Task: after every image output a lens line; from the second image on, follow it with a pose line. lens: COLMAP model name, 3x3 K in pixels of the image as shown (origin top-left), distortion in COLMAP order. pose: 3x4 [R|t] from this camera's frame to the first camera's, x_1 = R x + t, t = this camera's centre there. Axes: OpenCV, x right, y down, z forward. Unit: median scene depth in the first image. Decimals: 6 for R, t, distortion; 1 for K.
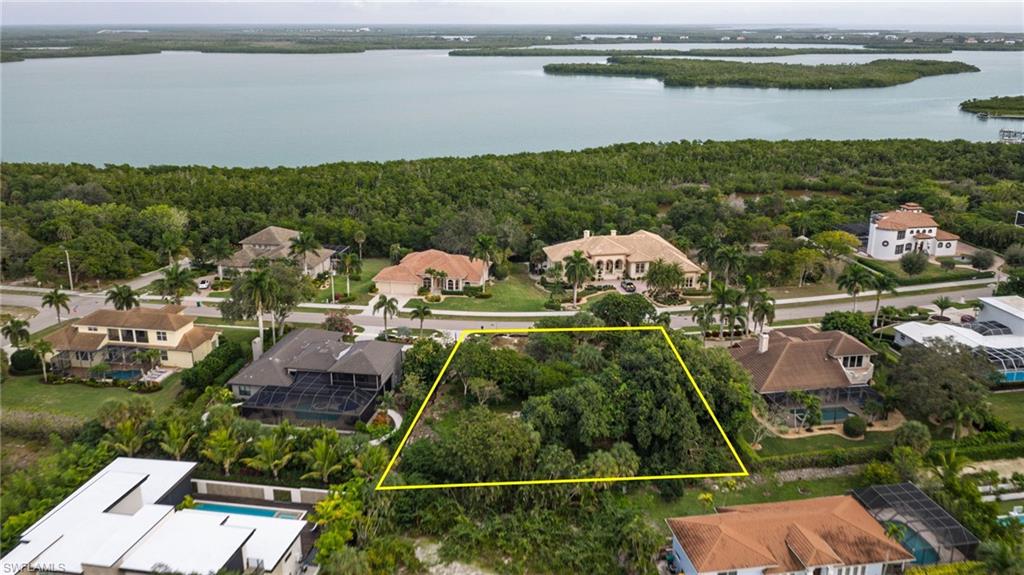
lens RADIAL K [[852.0, 0, 512.0], [0, 852.0, 287.5], [0, 0, 1]] dist [0.037700, -0.082938]
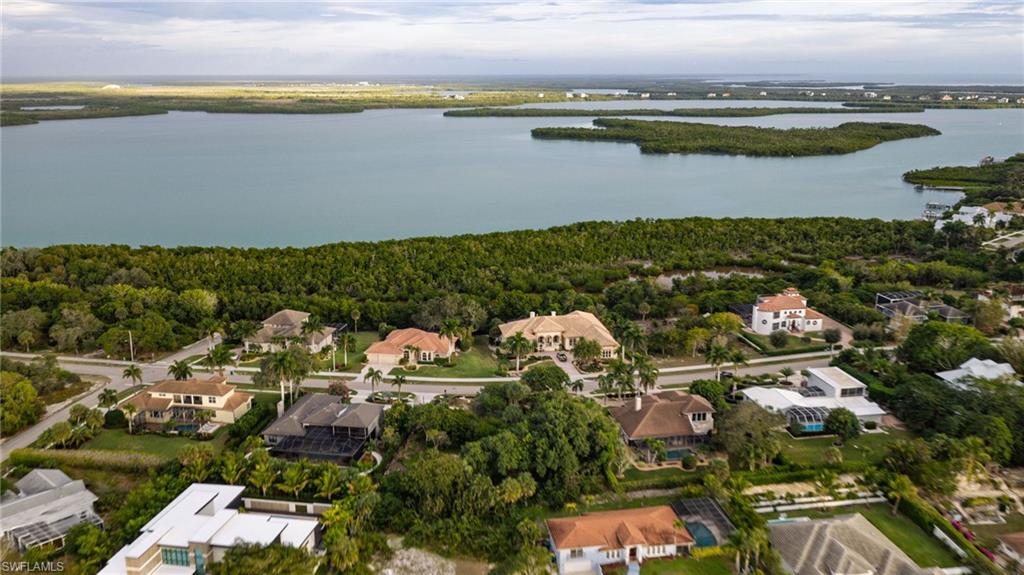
lens RADIAL K [[852.0, 0, 512.0], [0, 852.0, 287.5], [0, 0, 1]] dist [0.037700, -0.082938]
pose [[0.999993, -0.002771, 0.002508, 0.067585], [0.002903, 0.998524, -0.054235, -0.042862], [-0.002354, 0.054242, 0.998525, -0.352801]]
